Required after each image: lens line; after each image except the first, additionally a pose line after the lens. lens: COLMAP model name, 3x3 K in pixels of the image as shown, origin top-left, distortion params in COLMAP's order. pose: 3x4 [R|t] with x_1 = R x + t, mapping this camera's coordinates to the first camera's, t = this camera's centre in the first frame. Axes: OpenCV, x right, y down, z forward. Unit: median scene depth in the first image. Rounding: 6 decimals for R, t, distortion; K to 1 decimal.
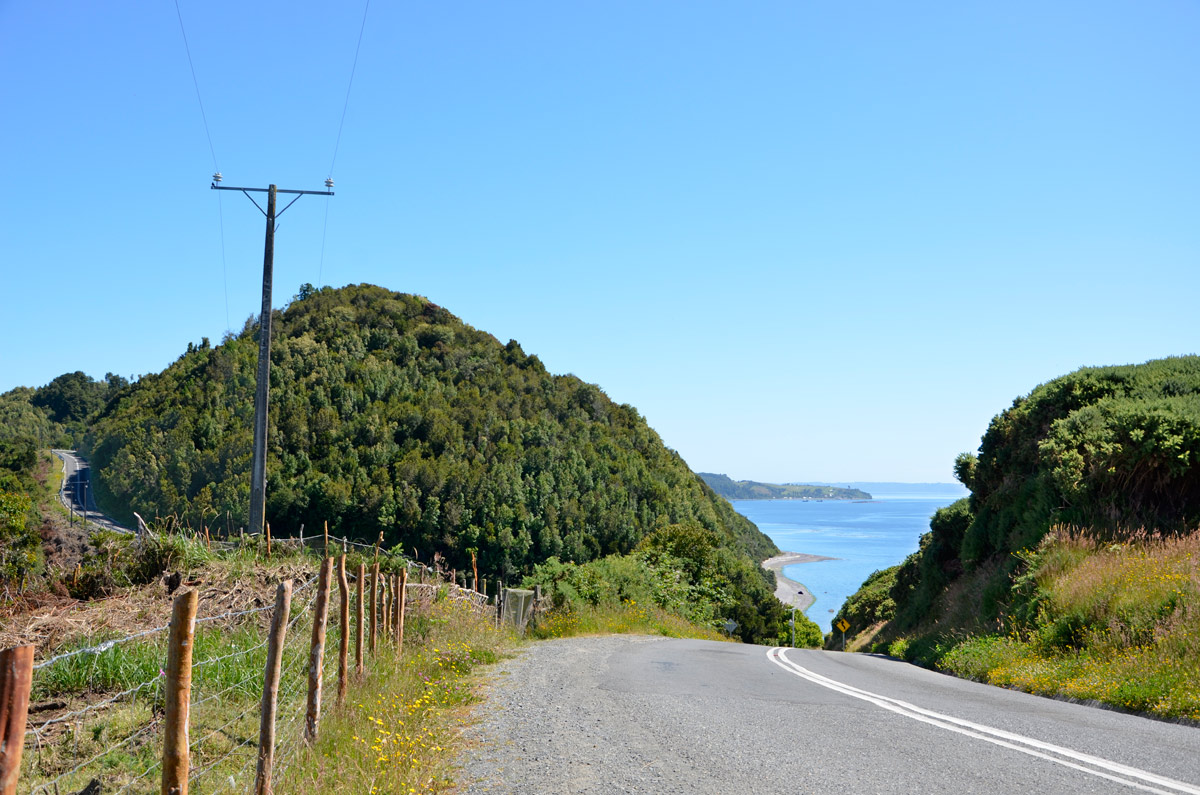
lens RADIAL K [[1273.4, 0, 600.3], [0, 1273.4, 399.4], [0, 0, 1]] dist [-0.005308, 0.000000]
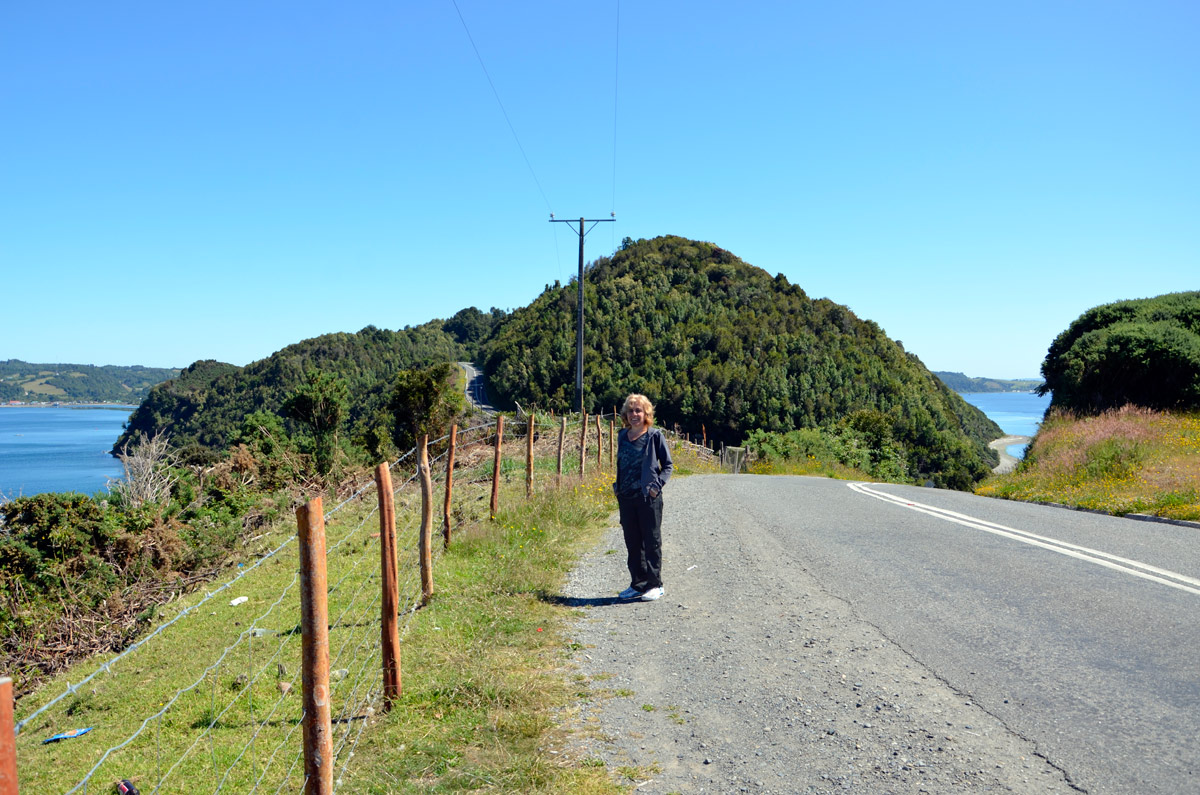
lens RADIAL K [[1273.4, 0, 599.8], [0, 1273.4, 397.0], [0, 0, 1]] dist [-0.005308, 0.000000]
pose [[0.961061, -0.008117, -0.276217, 0.118722], [0.029758, 0.996796, 0.074246, -0.023338], [0.274729, -0.079575, 0.958223, -0.332762]]
